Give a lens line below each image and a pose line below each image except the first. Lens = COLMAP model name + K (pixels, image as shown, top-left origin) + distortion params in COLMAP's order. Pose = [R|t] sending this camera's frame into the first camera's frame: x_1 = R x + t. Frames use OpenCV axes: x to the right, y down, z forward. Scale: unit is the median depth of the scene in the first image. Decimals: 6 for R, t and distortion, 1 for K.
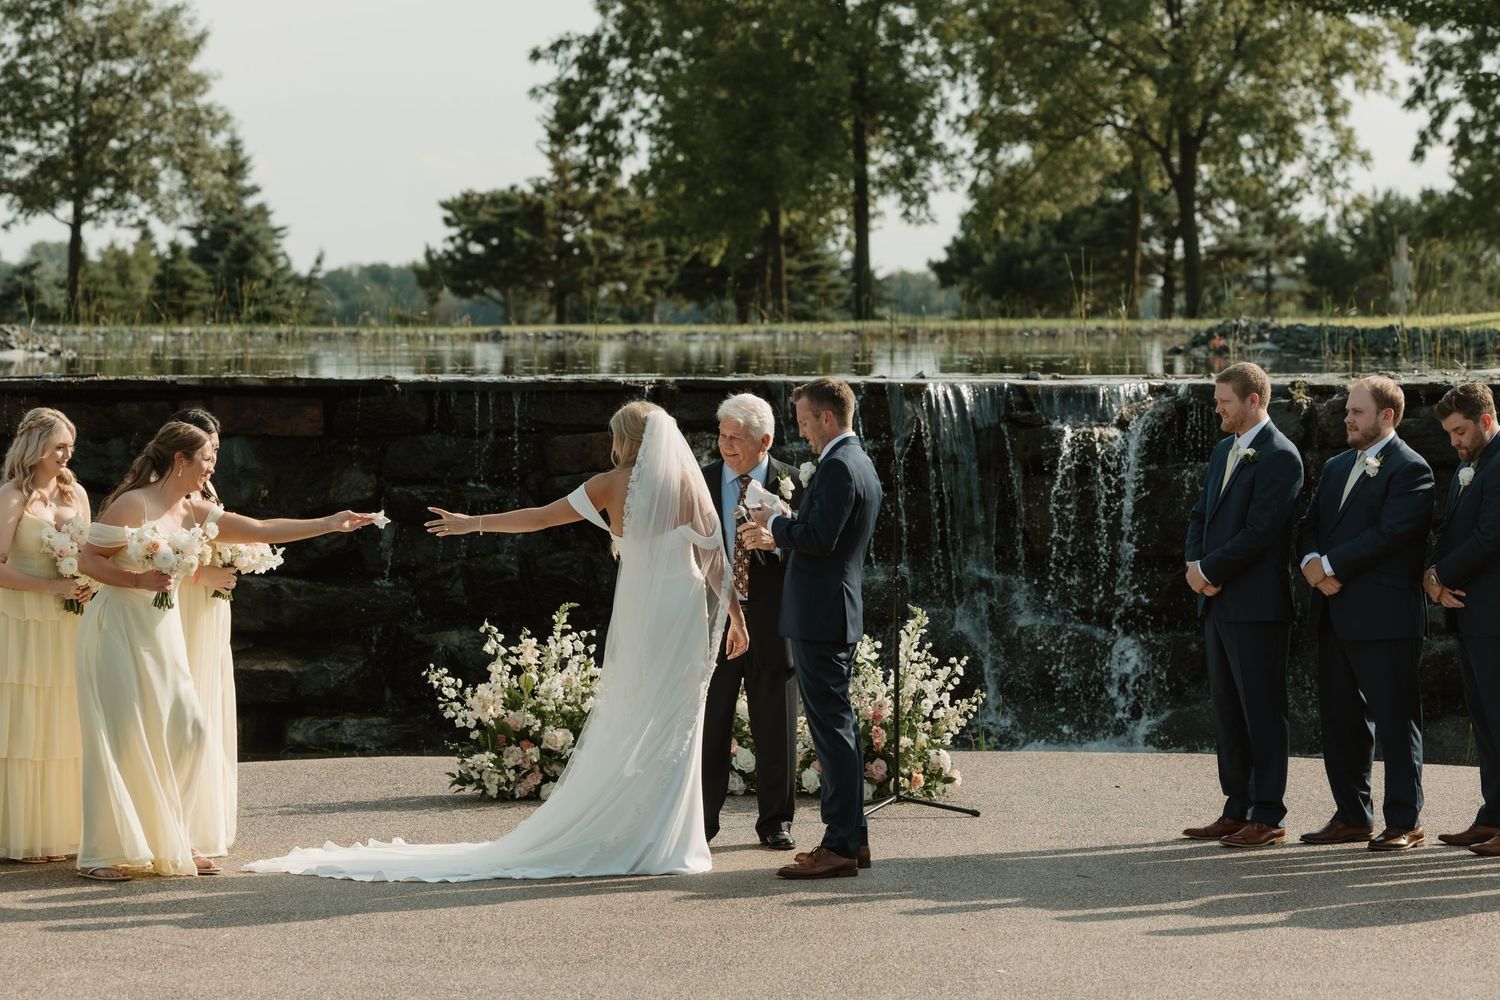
lens RADIAL K [[5539.9, 0, 747.9], [0, 5539.9, 506.3], [0, 0, 1]] dist [0.164686, 0.000000]
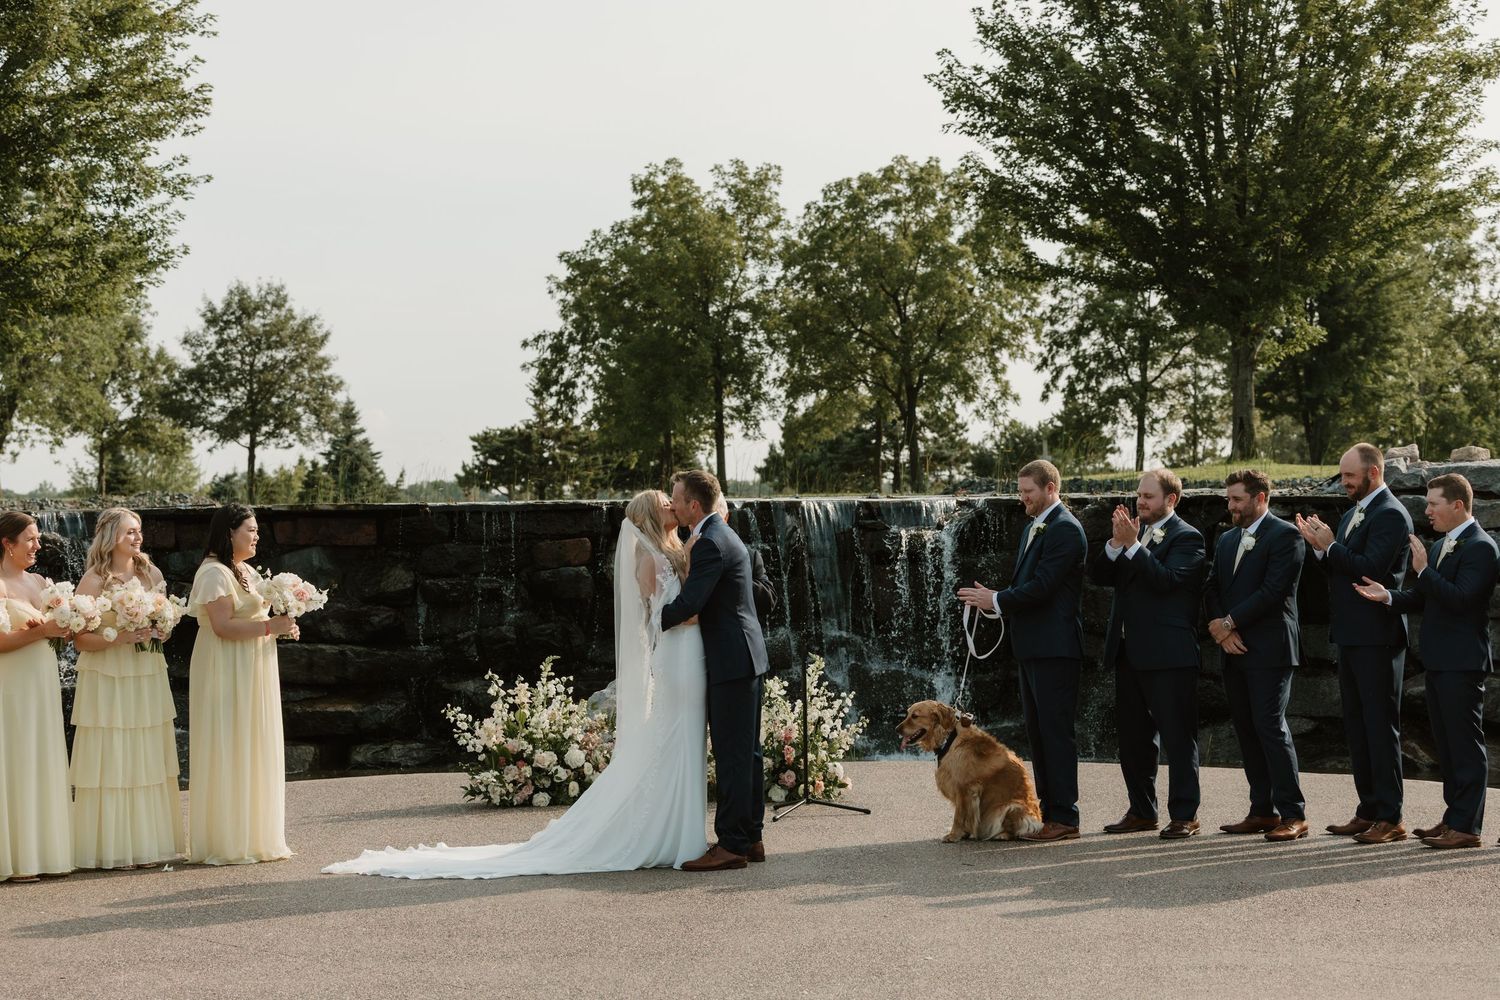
lens RADIAL K [[3127.7, 0, 737.1], [0, 3127.7, 497.3], [0, 0, 1]] dist [0.111543, 0.000000]
pose [[0.999481, -0.014649, 0.028675, -0.001874], [0.015708, 0.999190, -0.037051, 0.001648], [-0.028110, 0.037482, 0.998902, 0.051653]]
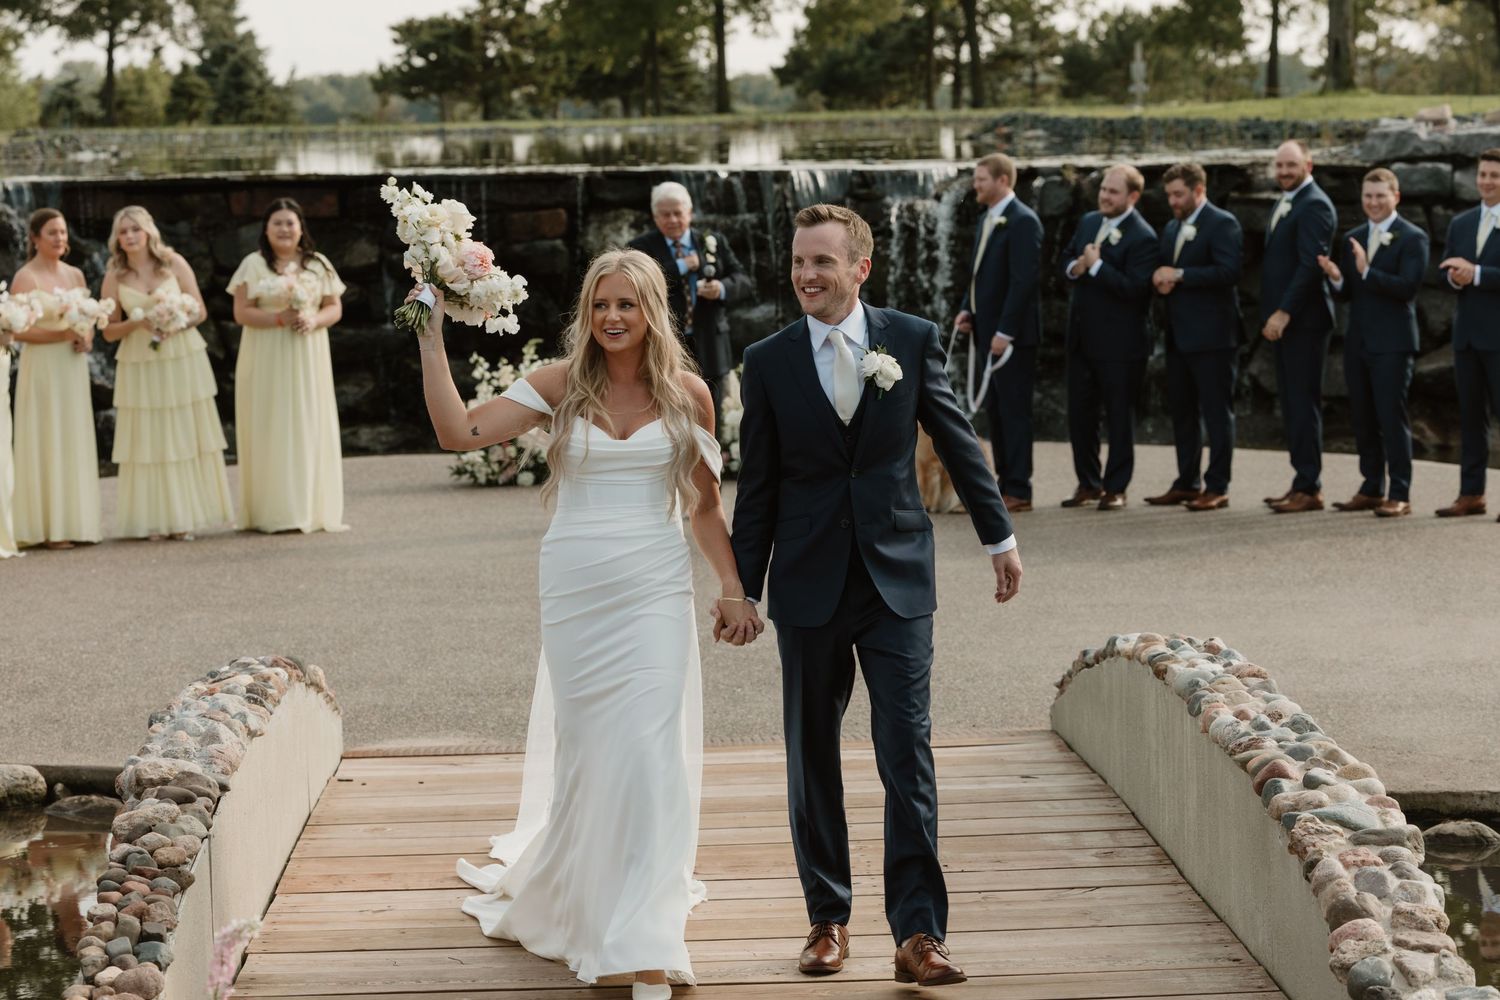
lens RADIAL K [[4316.8, 0, 738.2], [0, 4316.8, 496.5], [0, 0, 1]] dist [0.102243, 0.000000]
pose [[0.999526, -0.018940, 0.024251, -0.001852], [0.017573, 0.998308, 0.055424, -0.000370], [-0.025259, -0.054972, 0.998168, -0.011282]]
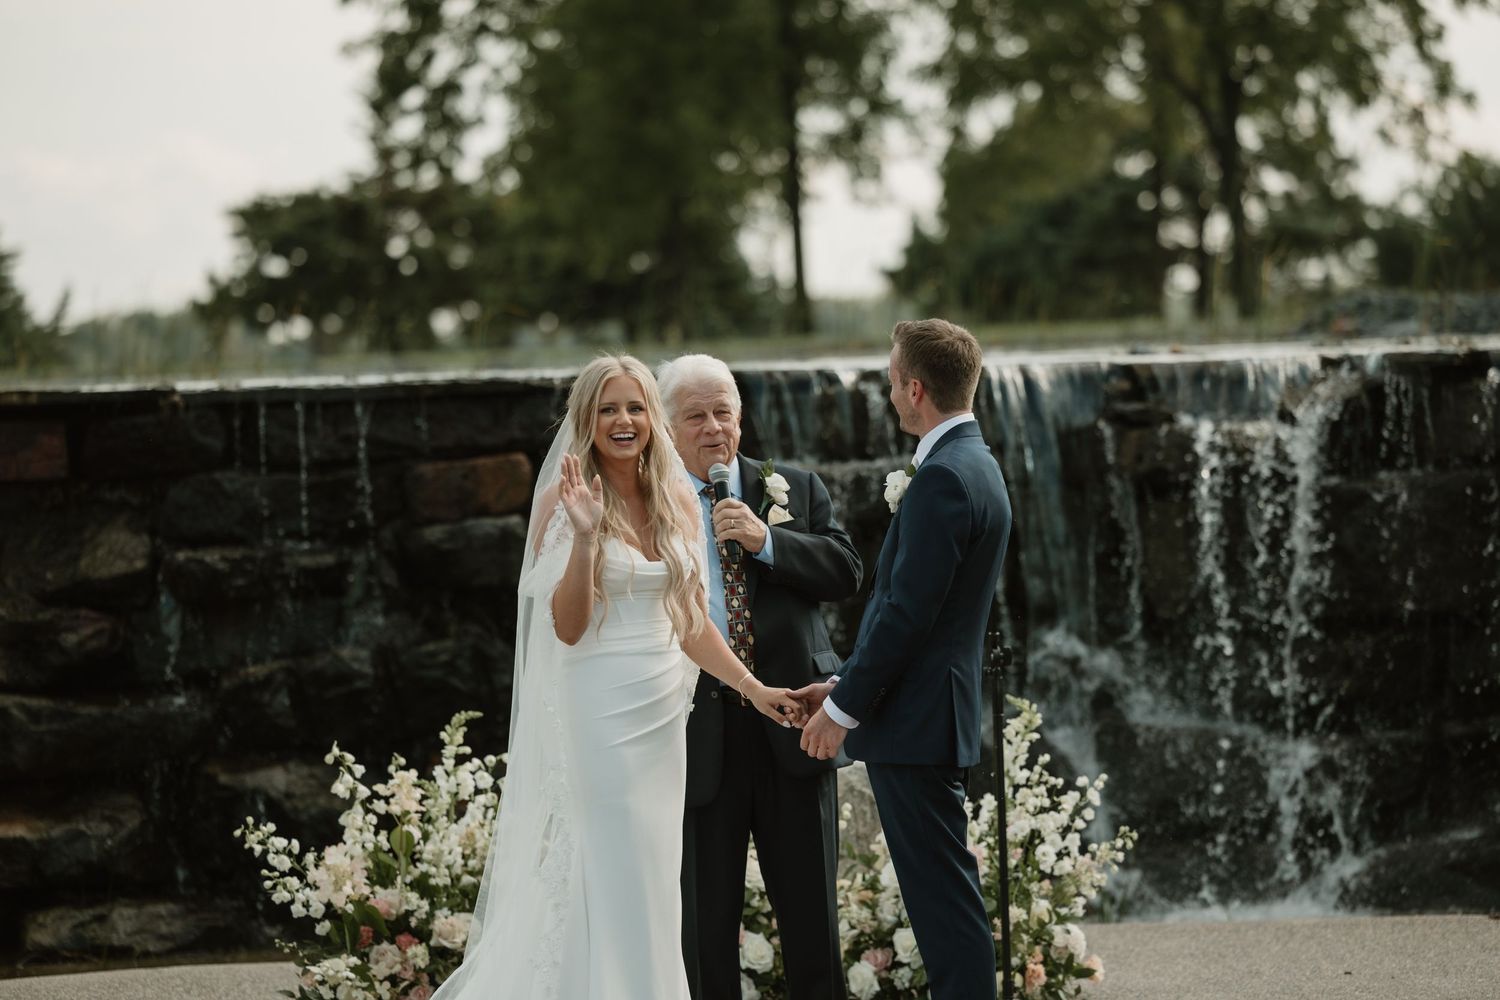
lens RADIAL K [[7227.6, 0, 761.4], [0, 7227.6, 500.1], [0, 0, 1]] dist [0.050105, 0.000000]
pose [[0.999216, -0.035404, 0.017700, -0.002577], [0.035656, 0.999264, -0.014118, 0.001291], [-0.017187, 0.014738, 0.999744, 0.037638]]
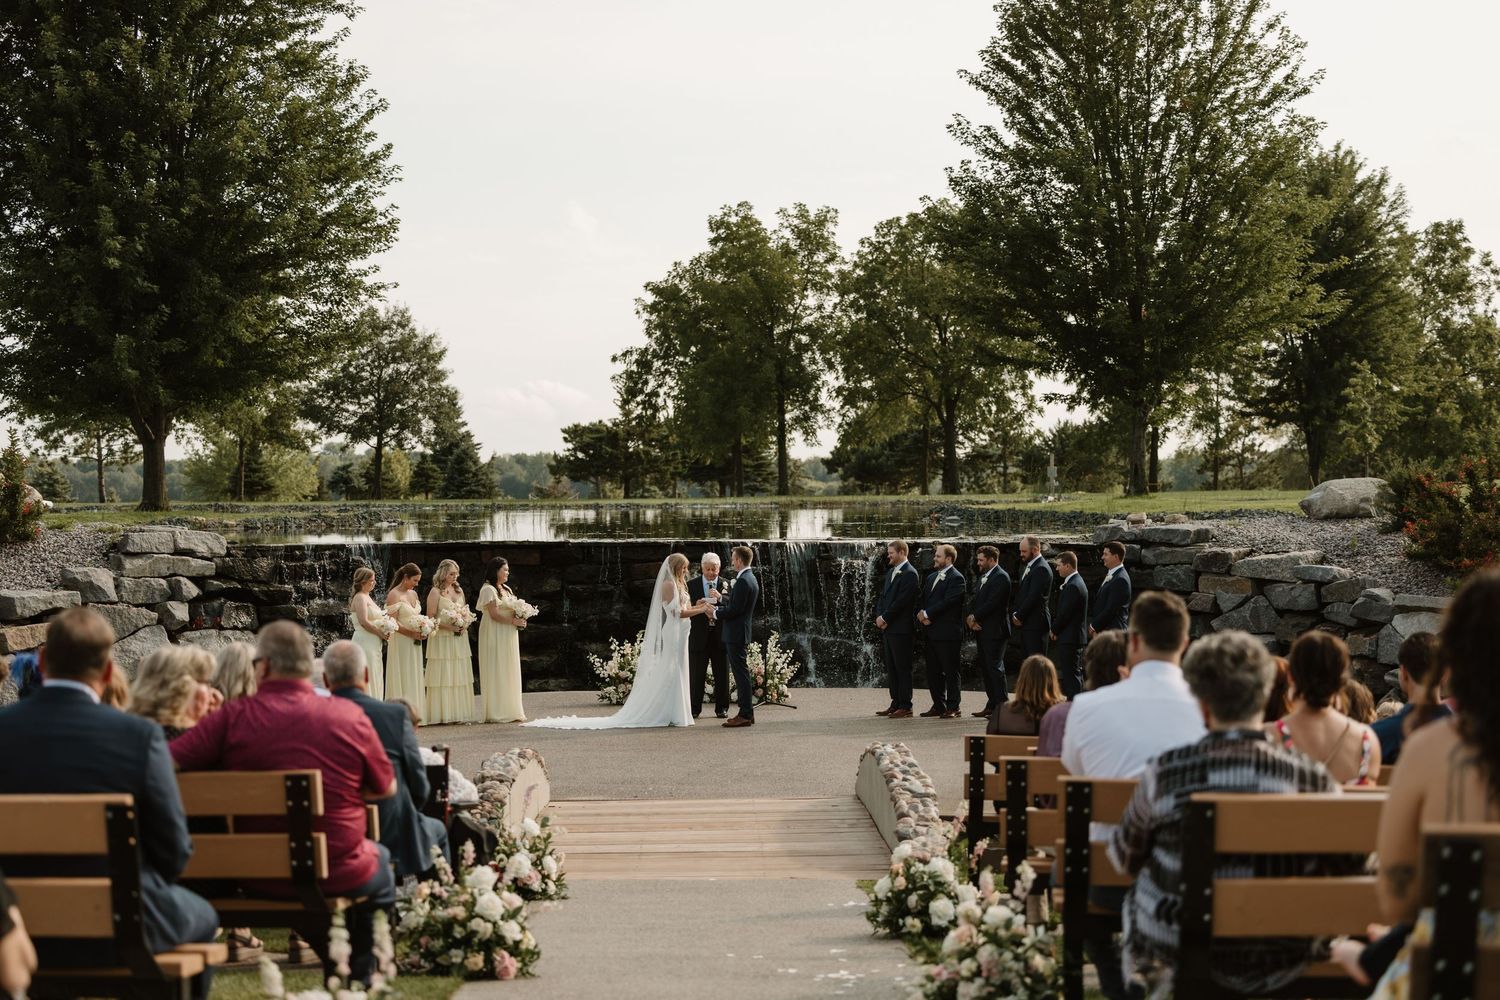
lens RADIAL K [[3127.7, 0, 762.4], [0, 3127.7, 495.3], [0, 0, 1]] dist [0.111543, 0.000000]
pose [[0.999937, -0.003865, 0.010571, 0.001879], [0.004183, 0.999534, -0.030221, -0.000287], [-0.010449, 0.030263, 0.999487, -0.100933]]
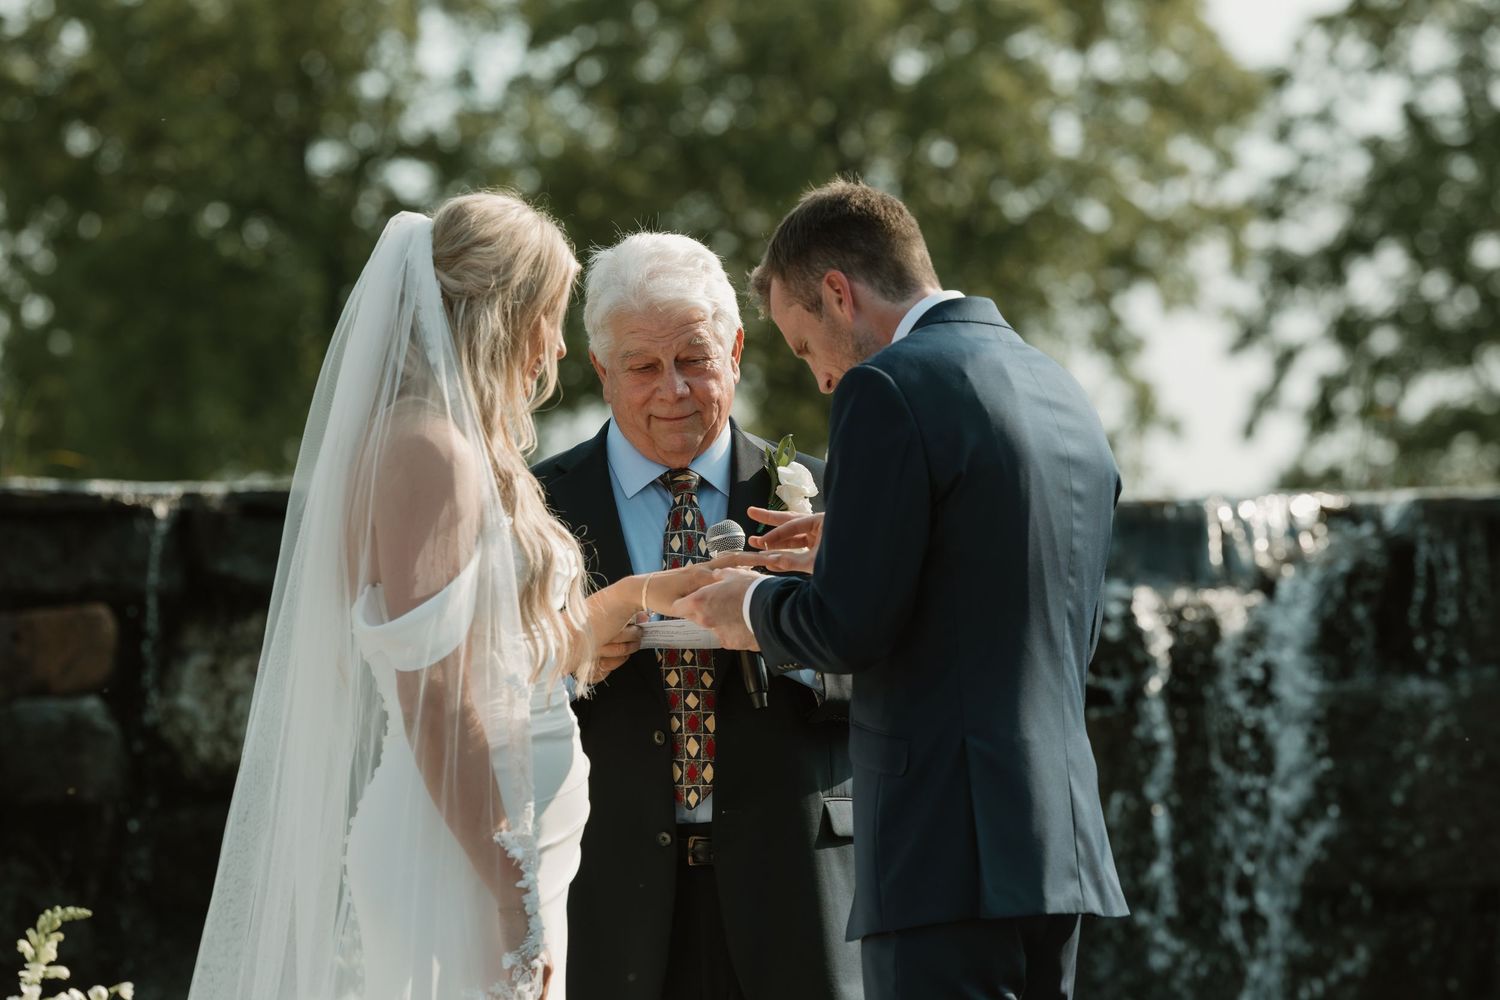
lens RADIAL K [[8576.4, 0, 749.2], [0, 8576.4, 499.3], [0, 0, 1]] dist [-0.200769, 0.000000]
pose [[0.997037, 0.001759, 0.076899, -0.006261], [0.003271, 0.997865, -0.065235, 0.005656], [-0.076850, 0.065293, 0.994902, 0.087170]]
